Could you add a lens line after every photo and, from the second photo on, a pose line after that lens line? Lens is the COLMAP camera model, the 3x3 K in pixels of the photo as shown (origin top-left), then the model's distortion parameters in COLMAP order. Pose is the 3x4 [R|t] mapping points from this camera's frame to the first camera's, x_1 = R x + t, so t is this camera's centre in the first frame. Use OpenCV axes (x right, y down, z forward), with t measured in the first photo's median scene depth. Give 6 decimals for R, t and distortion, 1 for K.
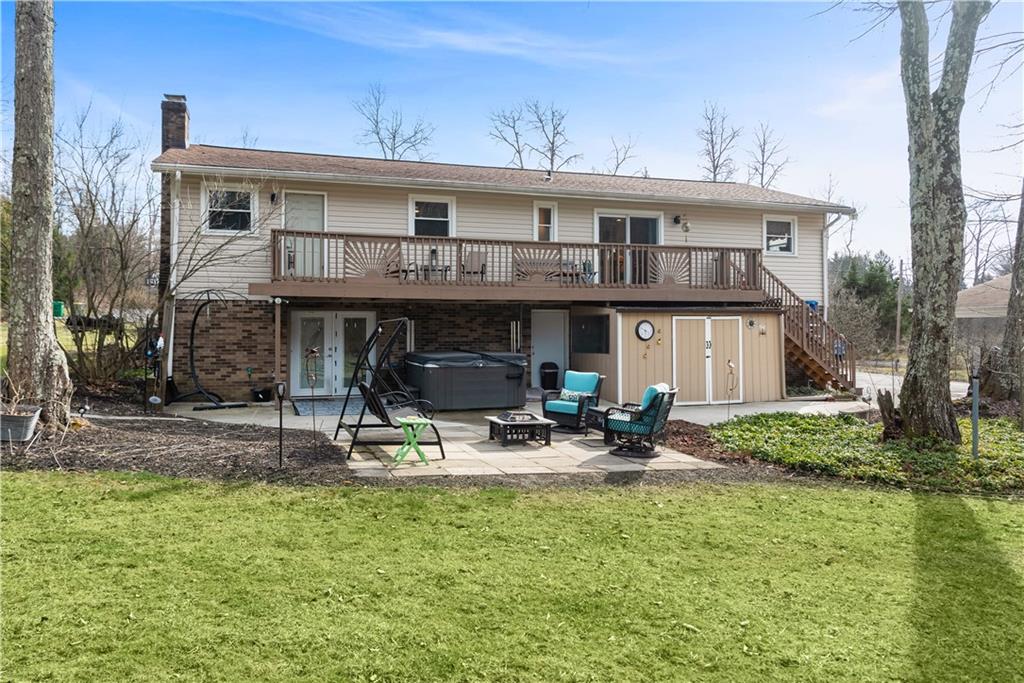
lens RADIAL K [[692.4, 0, 512.0], [0, 692.4, 334.1], [0, 0, 1]] dist [0.003765, -0.000866]
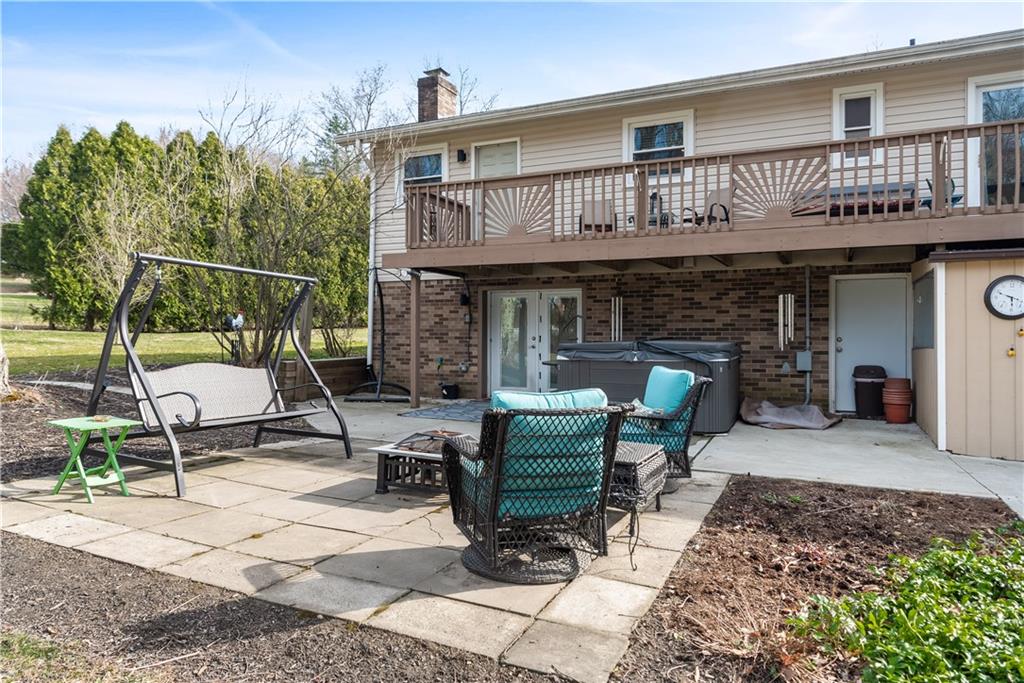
lens RADIAL K [[692.4, 0, 511.3], [0, 692.4, 348.6], [0, 0, 1]] dist [0.003765, -0.000866]
pose [[0.723890, 0.011663, -0.689816, 0.272576], [-0.008565, 0.999932, 0.007918, 0.028539], [0.689862, 0.000176, 0.723941, 0.433395]]
